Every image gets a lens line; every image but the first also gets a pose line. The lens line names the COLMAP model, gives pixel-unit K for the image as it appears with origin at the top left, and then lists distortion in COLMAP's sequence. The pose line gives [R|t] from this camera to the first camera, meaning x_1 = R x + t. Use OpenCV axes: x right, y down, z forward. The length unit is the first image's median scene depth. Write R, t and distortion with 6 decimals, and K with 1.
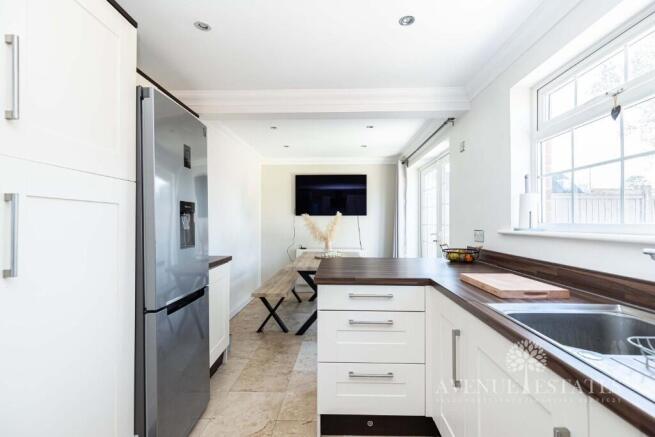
lens RADIAL K [[294.3, 0, 327.5], [0, 294.3, 218.5], [0, 0, 1]] dist [0.001251, -0.000014]
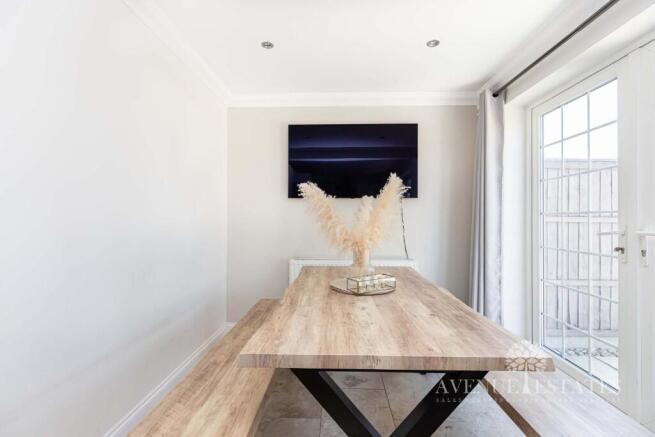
lens RADIAL K [[294.3, 0, 327.5], [0, 294.3, 218.5], [0, 0, 1]] dist [0.001251, -0.000014]
pose [[0.999989, 0.001615, 0.004300, -0.040400], [-0.001669, 0.999920, 0.012551, 0.022323], [-0.004279, -0.012558, 0.999912, 0.479739]]
